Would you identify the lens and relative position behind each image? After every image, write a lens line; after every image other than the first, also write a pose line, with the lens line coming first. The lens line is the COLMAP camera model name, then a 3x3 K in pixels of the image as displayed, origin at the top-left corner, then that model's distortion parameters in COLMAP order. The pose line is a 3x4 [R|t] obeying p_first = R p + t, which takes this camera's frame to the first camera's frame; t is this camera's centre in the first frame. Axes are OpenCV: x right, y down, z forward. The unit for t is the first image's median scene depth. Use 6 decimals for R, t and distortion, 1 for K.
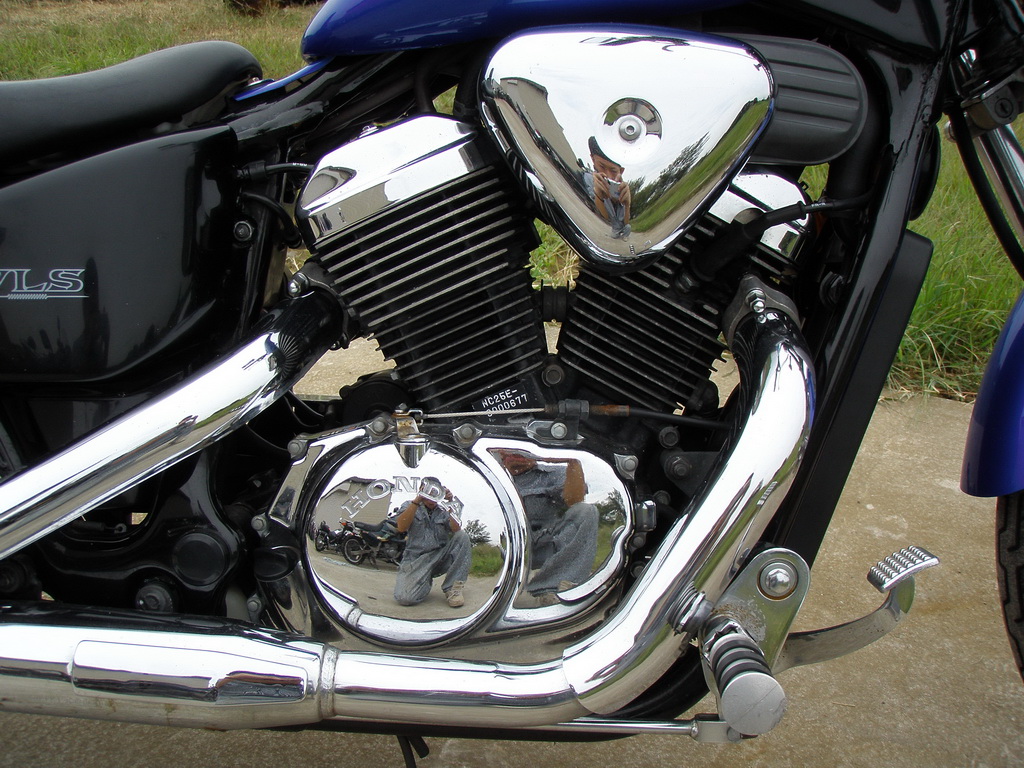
lens RADIAL K [[1144.0, 0, 502.8], [0, 1144.0, 382.3], [0, 0, 1]] dist [-0.122740, 0.000000]
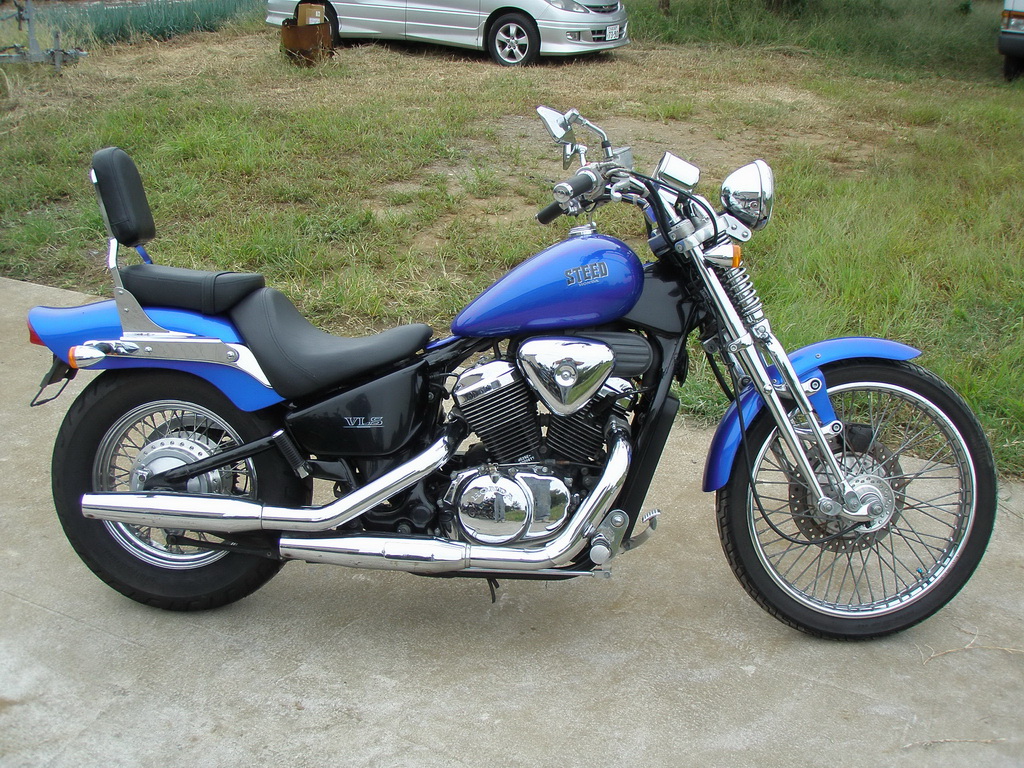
lens RADIAL K [[1144.0, 0, 514.8], [0, 1144.0, 381.2], [0, 0, 1]] dist [-0.122740, 0.000000]
pose [[0.999942, -0.006041, -0.008945, 0.000052], [0.006190, 0.999841, 0.016712, -0.230595], [0.008843, -0.016766, 0.999820, -1.883347]]
